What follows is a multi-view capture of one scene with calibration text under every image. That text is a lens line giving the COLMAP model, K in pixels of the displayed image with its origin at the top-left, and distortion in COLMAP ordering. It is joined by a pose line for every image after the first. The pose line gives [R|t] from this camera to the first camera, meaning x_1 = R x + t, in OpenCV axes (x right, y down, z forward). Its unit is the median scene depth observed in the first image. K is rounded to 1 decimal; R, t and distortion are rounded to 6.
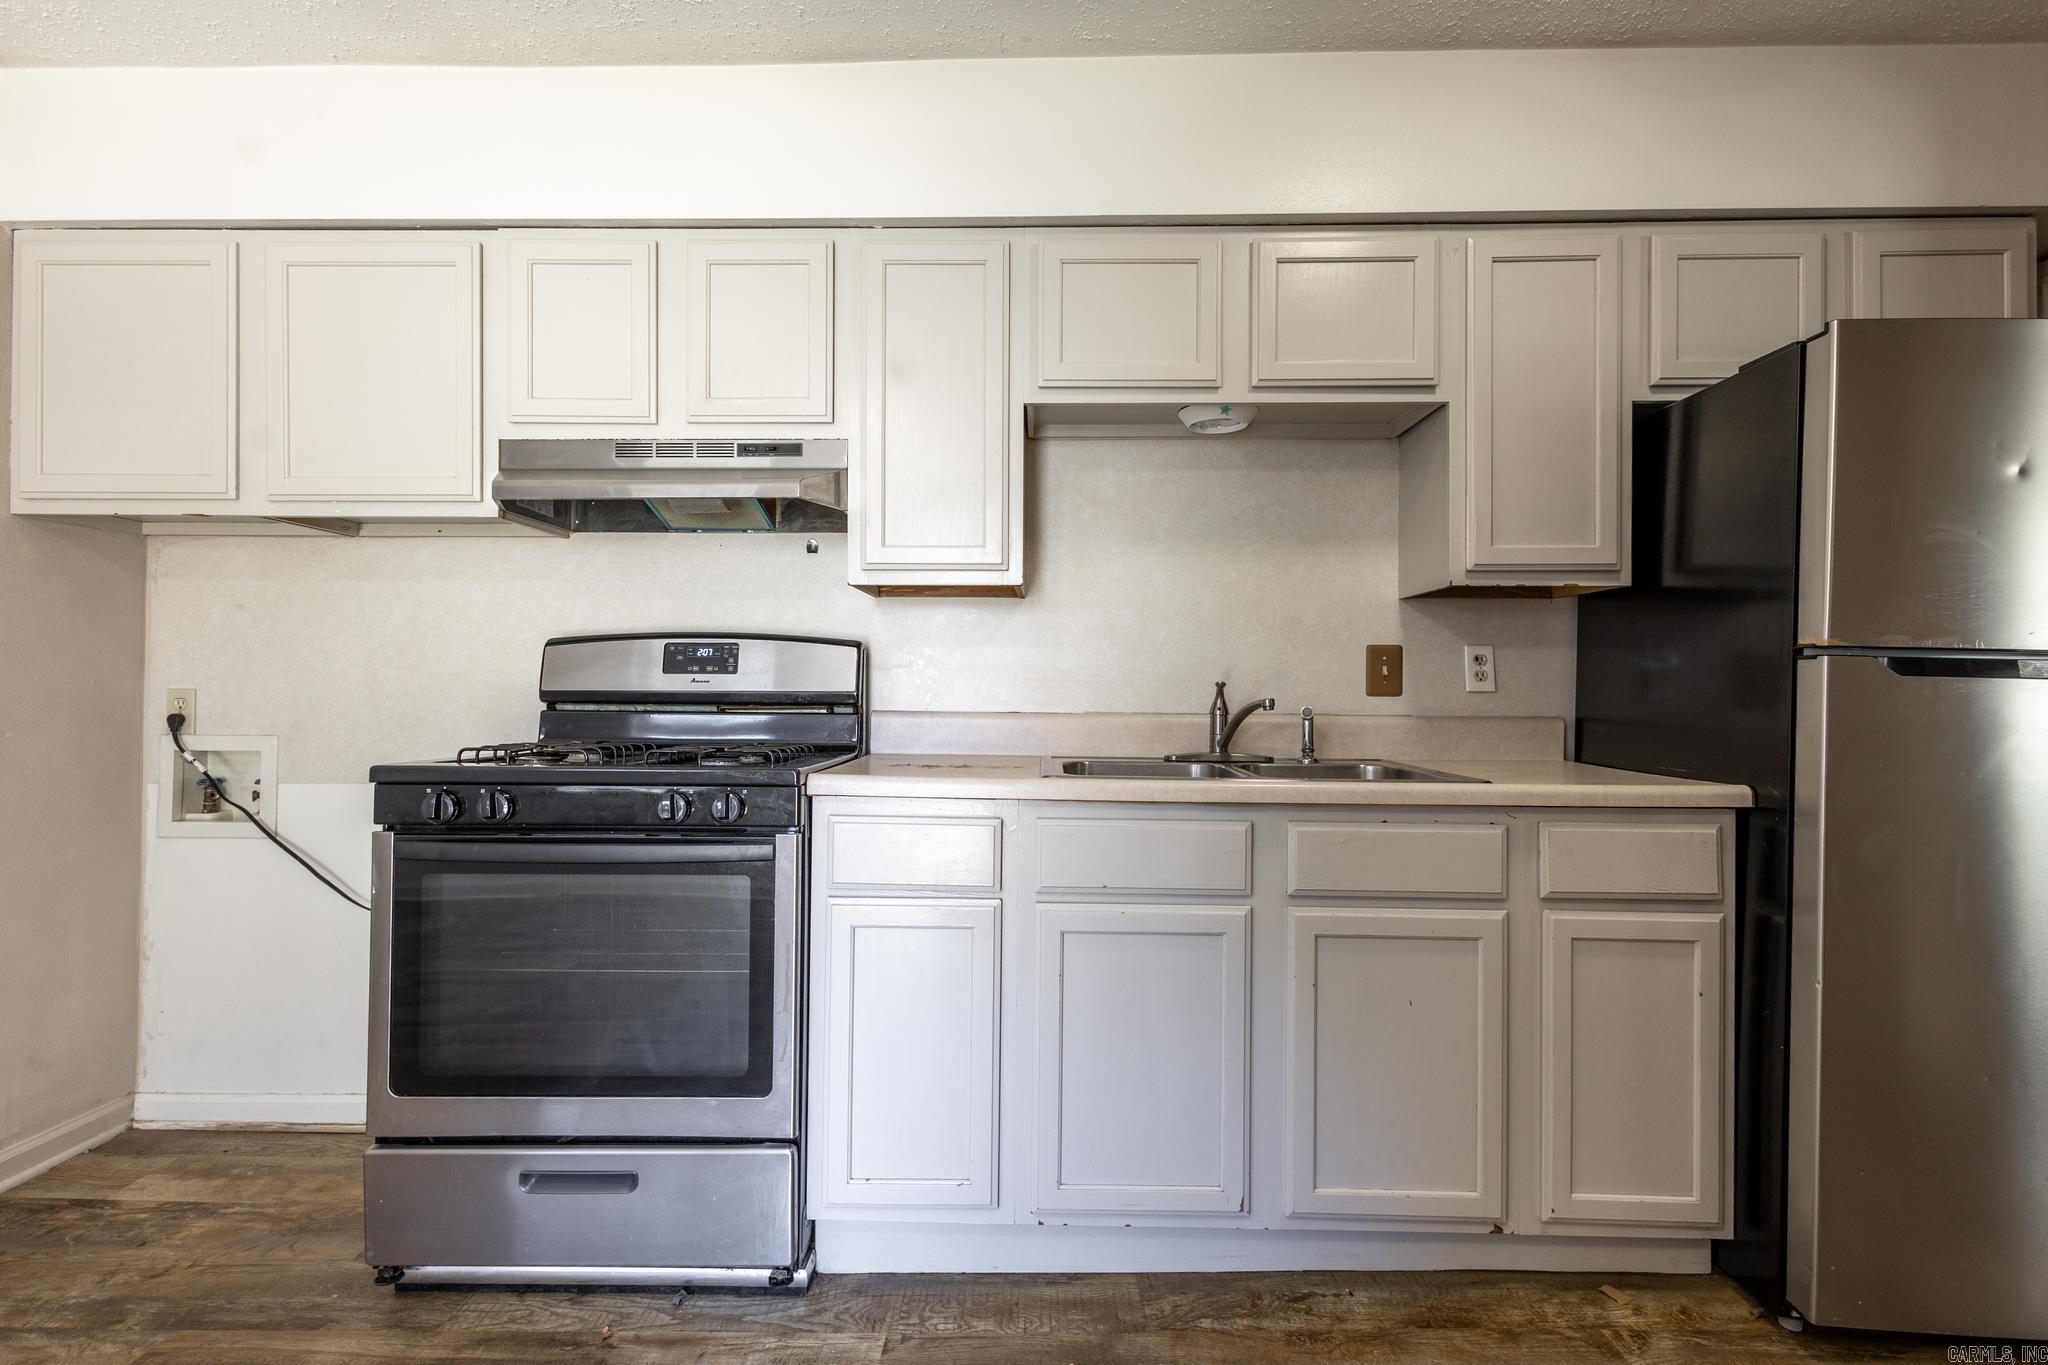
lens RADIAL K [[930.7, 0, 1012.4], [0, 930.7, 677.7], [0, 0, 1]] dist [0.015451, -0.004908]
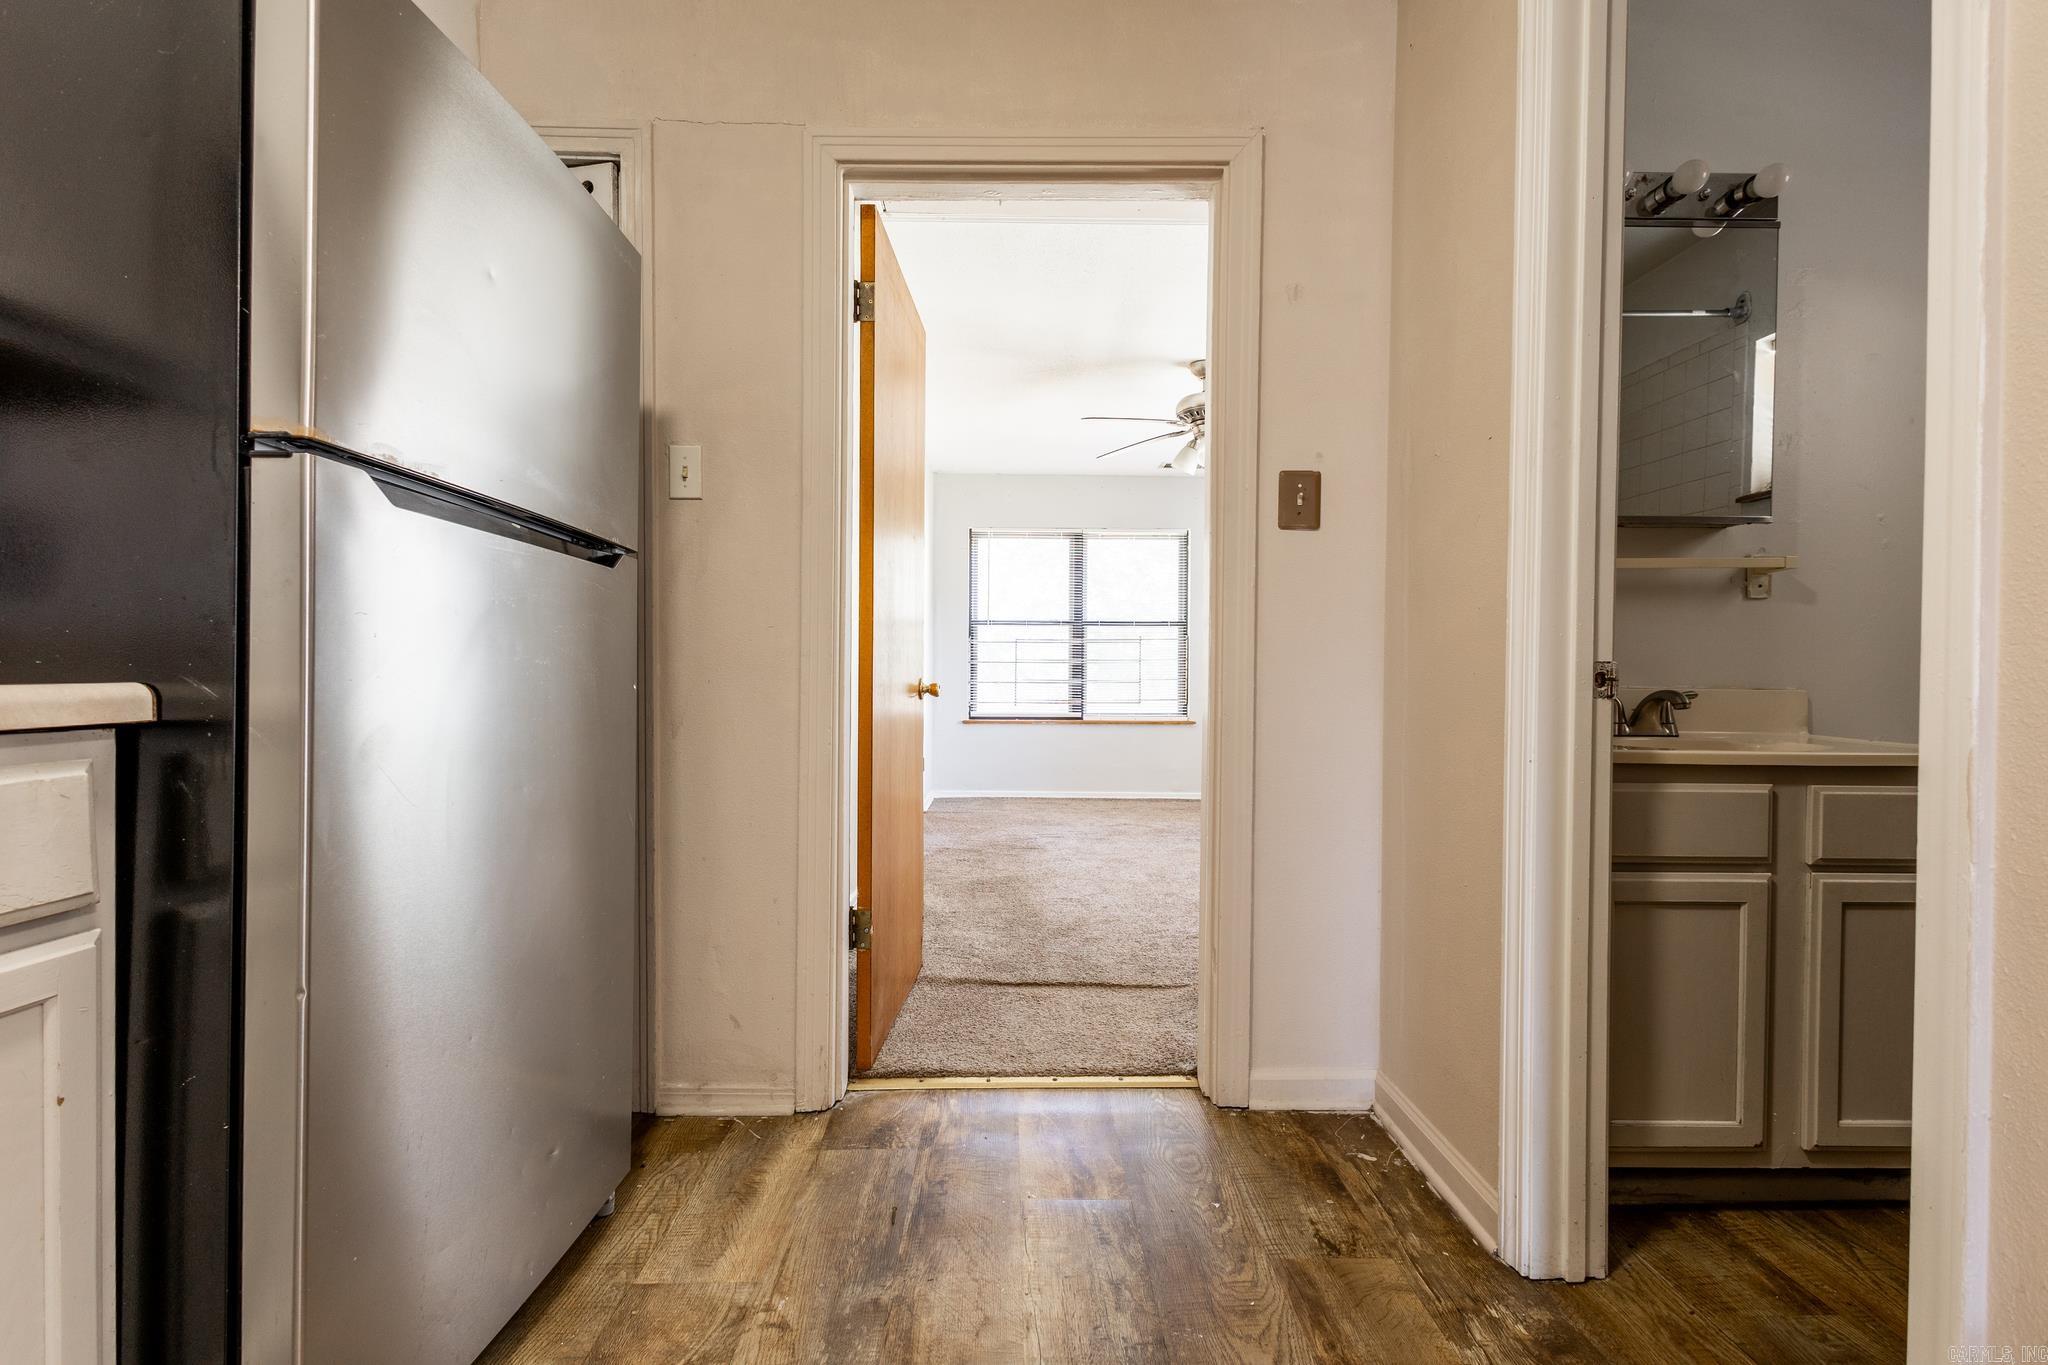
lens RADIAL K [[930.7, 0, 1027.0], [0, 930.7, 690.0], [0, 0, 1]] dist [0.015451, -0.004908]
pose [[-0.023907, -0.021453, 0.999484, 0.221224], [-0.016141, 0.999648, 0.021070, 0.098321], [-0.999584, -0.015629, -0.024244, 0.492709]]
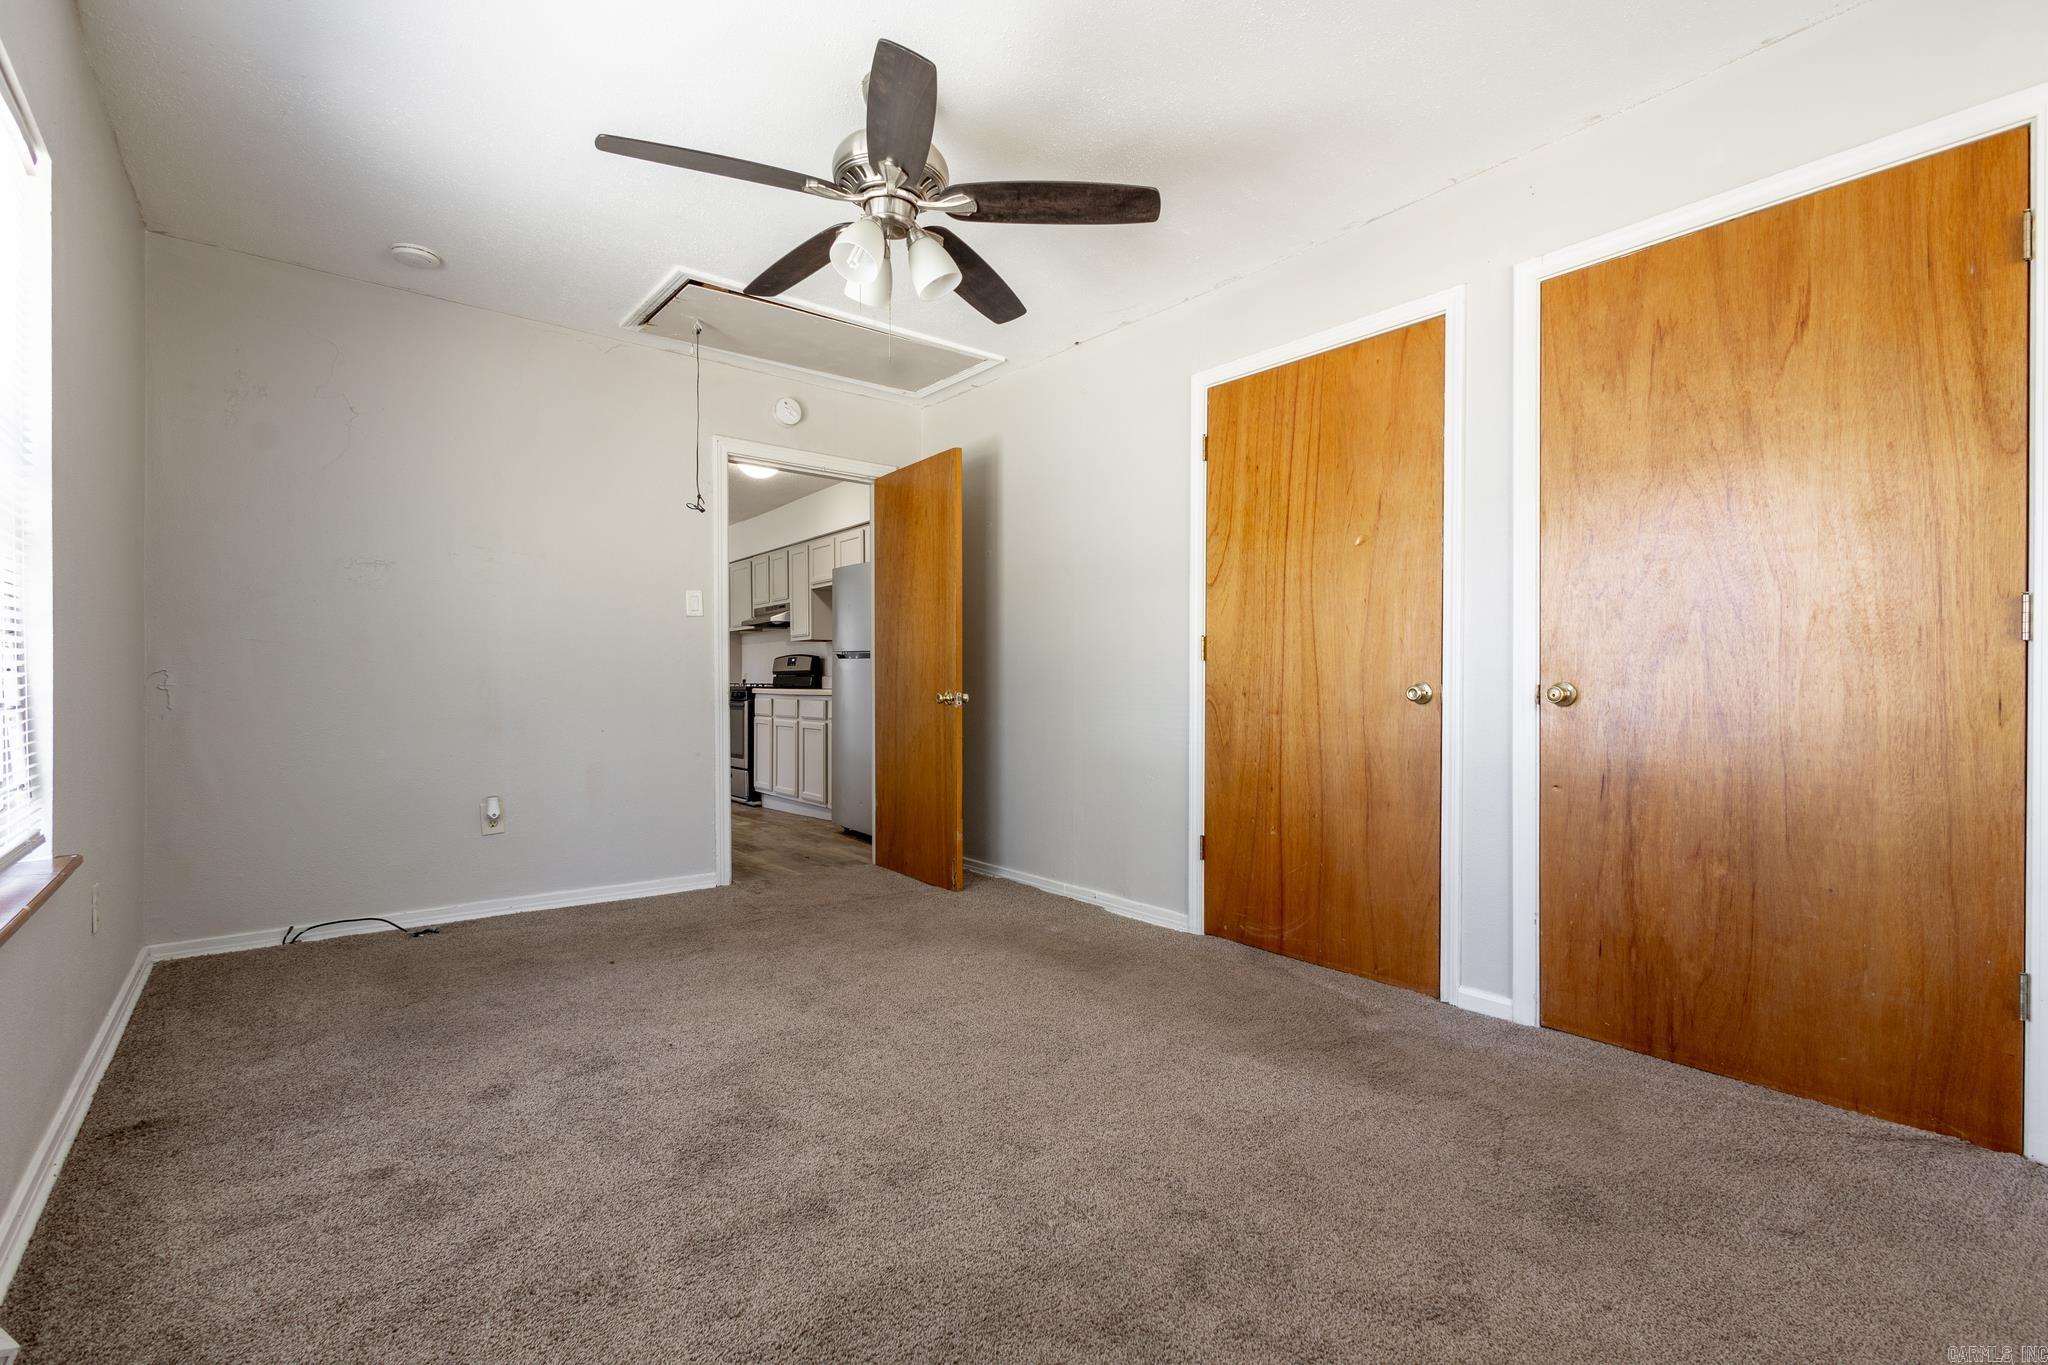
lens RADIAL K [[930.7, 0, 1032.4], [0, 930.7, 682.6], [0, 0, 1]] dist [0.015451, -0.004908]
pose [[0.634579, -0.008588, -0.772810, 4.130071], [0.016136, 0.999868, 0.002138, 0.091280], [0.772689, -0.013827, 0.634634, -0.808105]]
